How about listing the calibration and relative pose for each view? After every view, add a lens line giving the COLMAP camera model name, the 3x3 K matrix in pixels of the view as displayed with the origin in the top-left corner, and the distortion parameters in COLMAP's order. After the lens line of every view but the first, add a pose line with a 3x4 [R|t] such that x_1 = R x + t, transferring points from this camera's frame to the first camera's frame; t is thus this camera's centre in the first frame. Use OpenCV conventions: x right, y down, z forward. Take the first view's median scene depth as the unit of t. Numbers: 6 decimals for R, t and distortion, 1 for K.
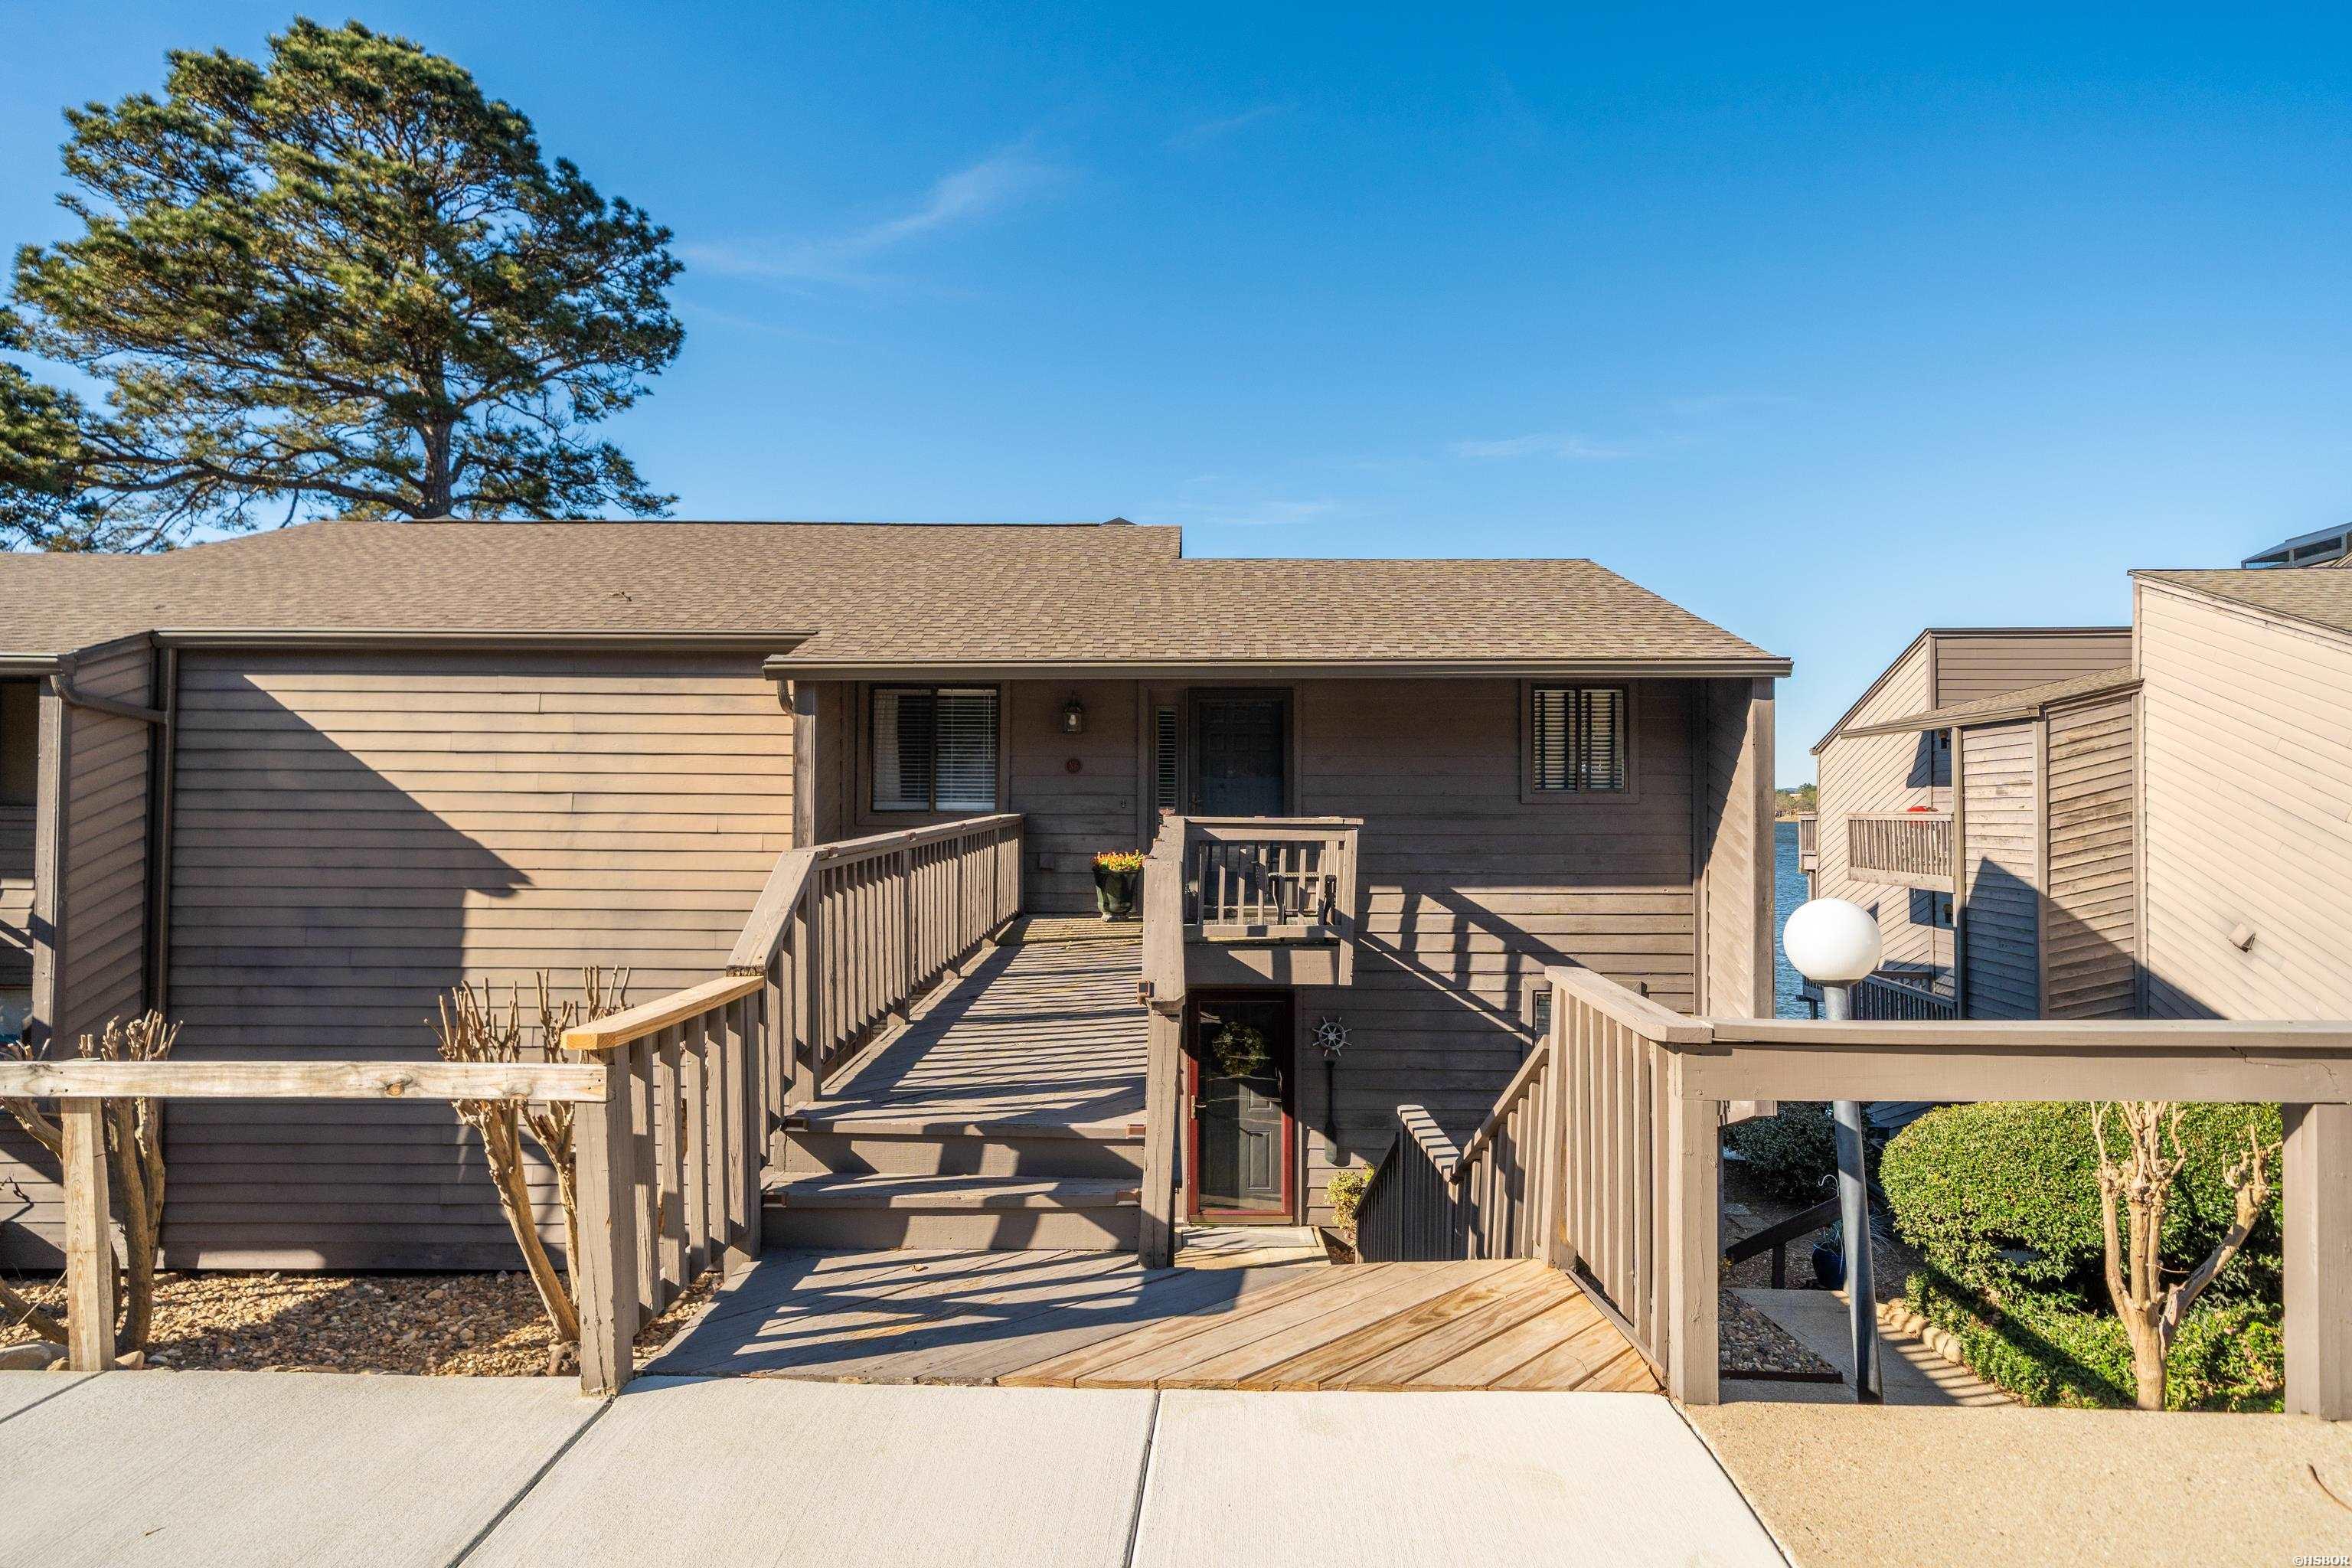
lens RADIAL K [[1102.4, 0, 1177.2], [0, 1102.4, 777.5], [0, 0, 1]] dist [0.004543, -0.000253]
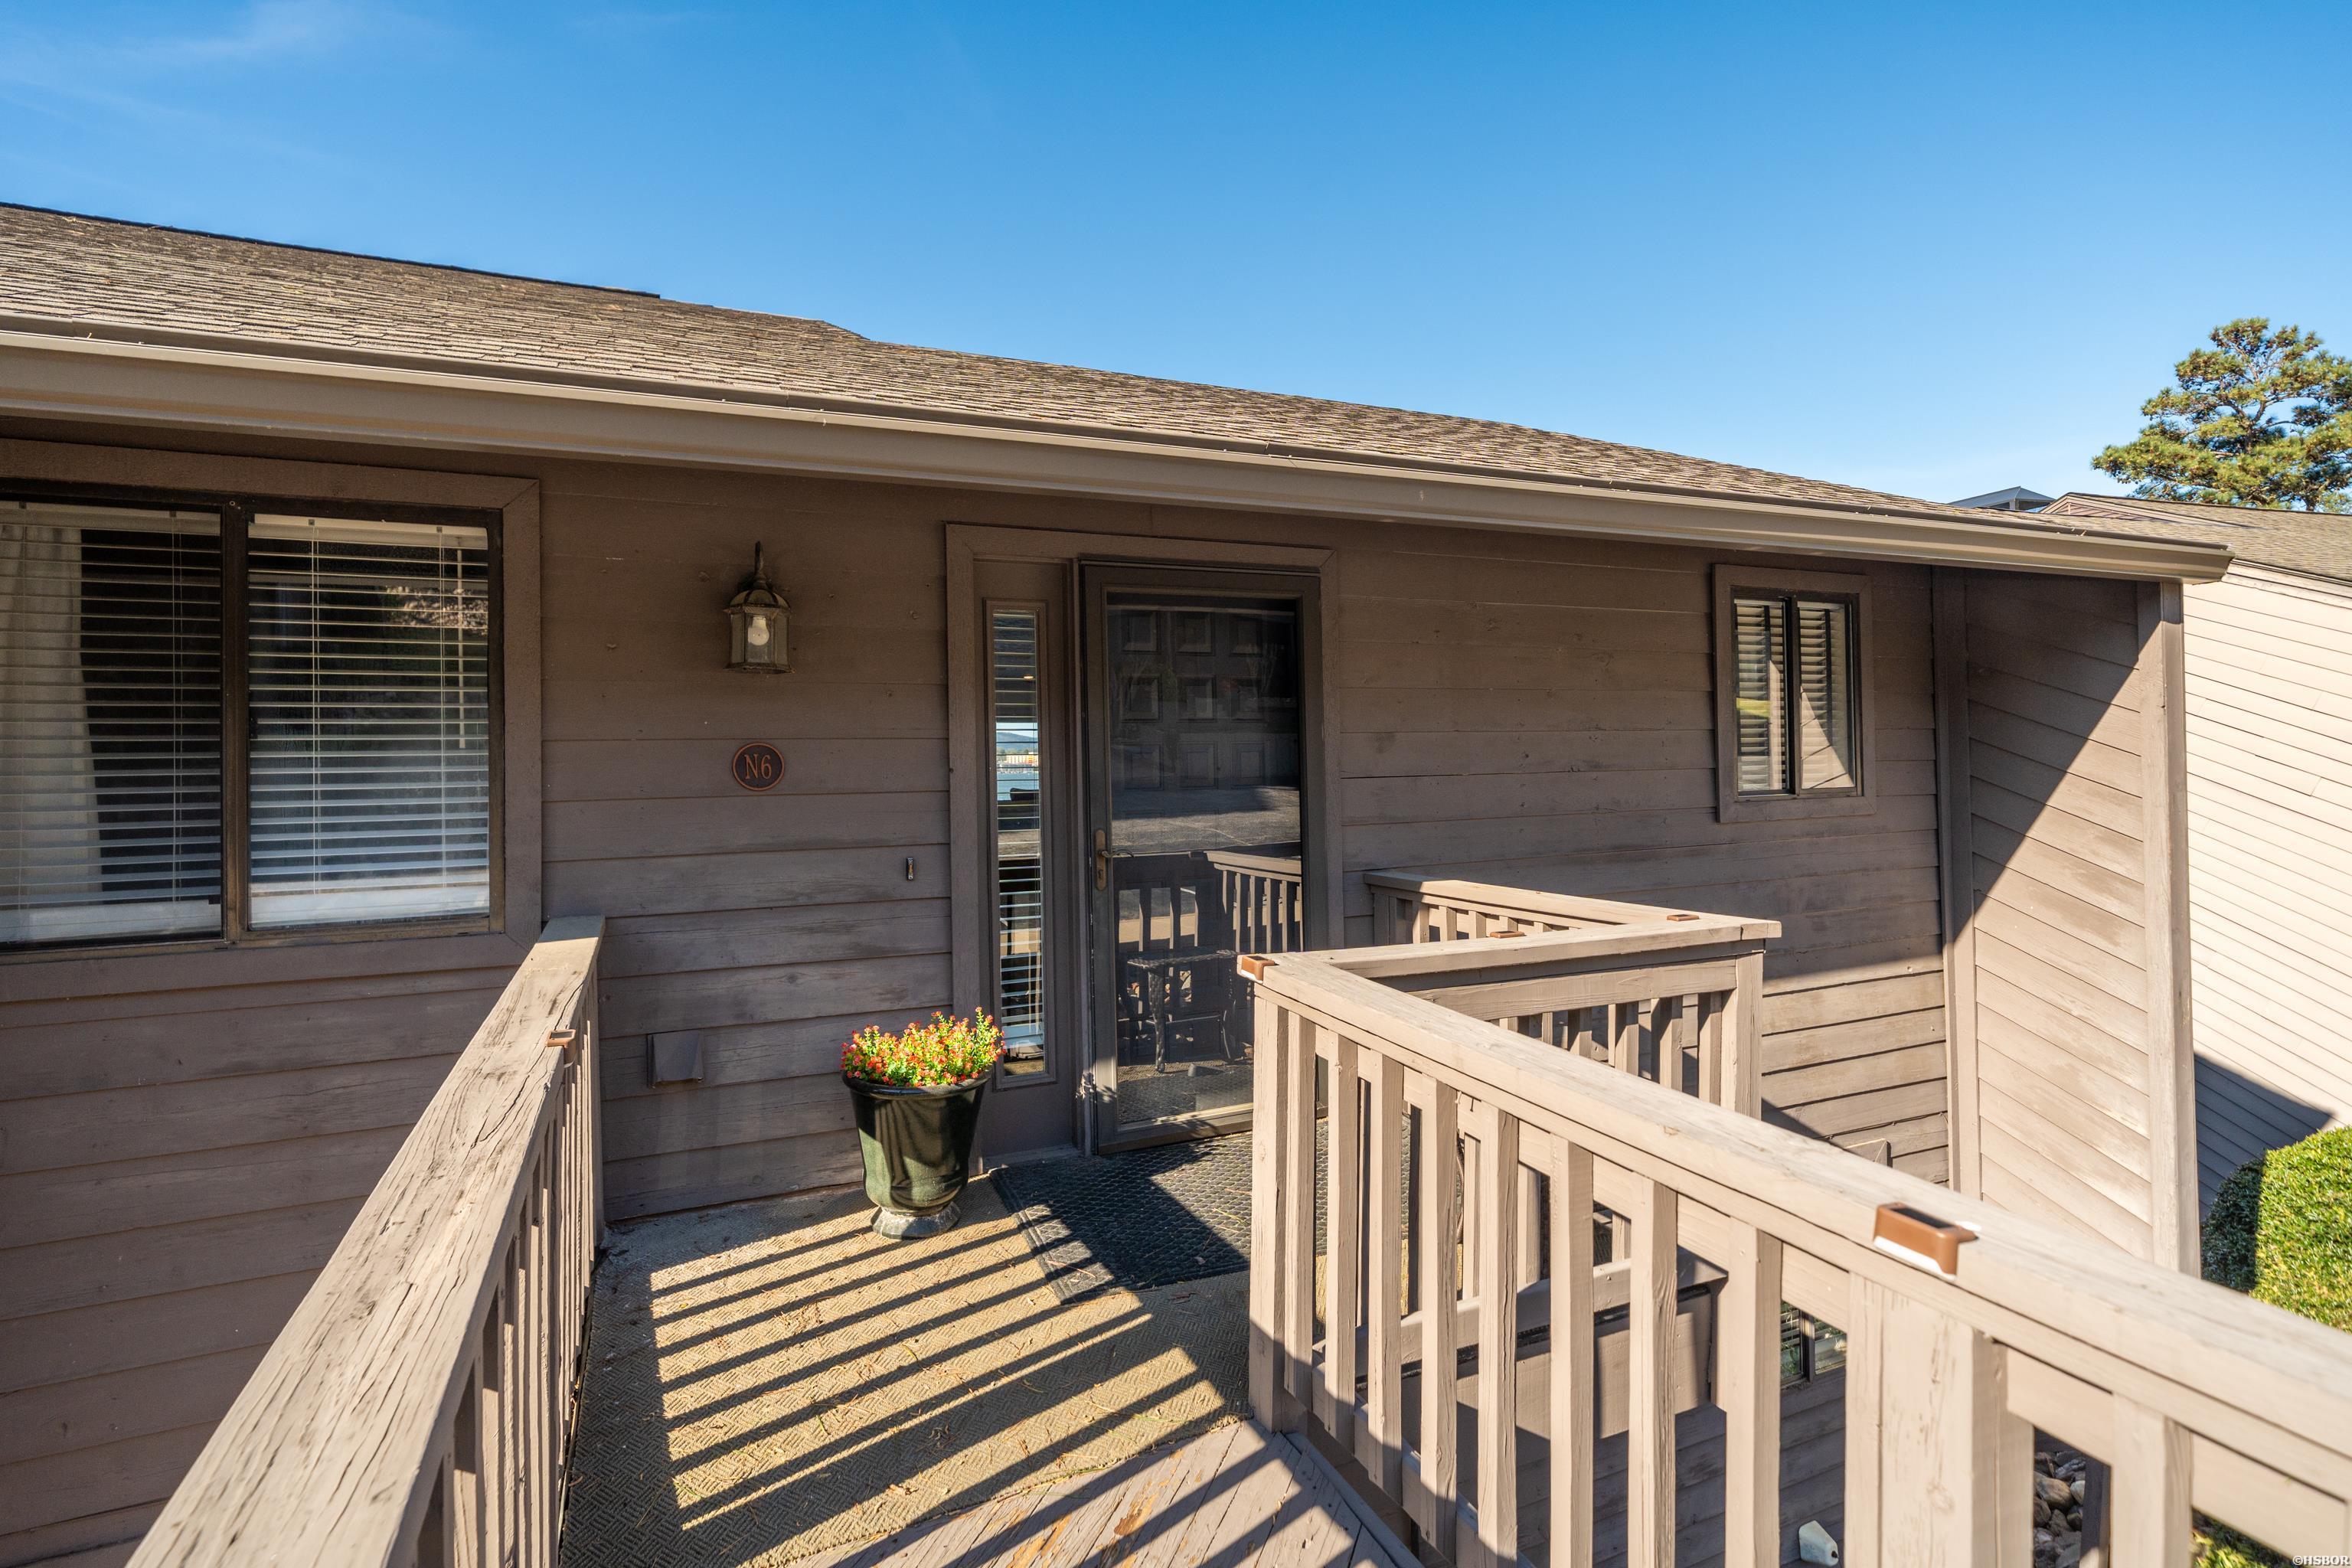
lens RADIAL K [[1102.4, 0, 1165.8], [0, 1102.4, 748.3], [0, 0, 1]] dist [0.004543, -0.000253]
pose [[0.893226, -0.014334, 0.449380, -0.135357], [0.013909, 0.999894, 0.004246, -0.015829], [-0.449394, 0.002457, 0.893330, 0.641678]]
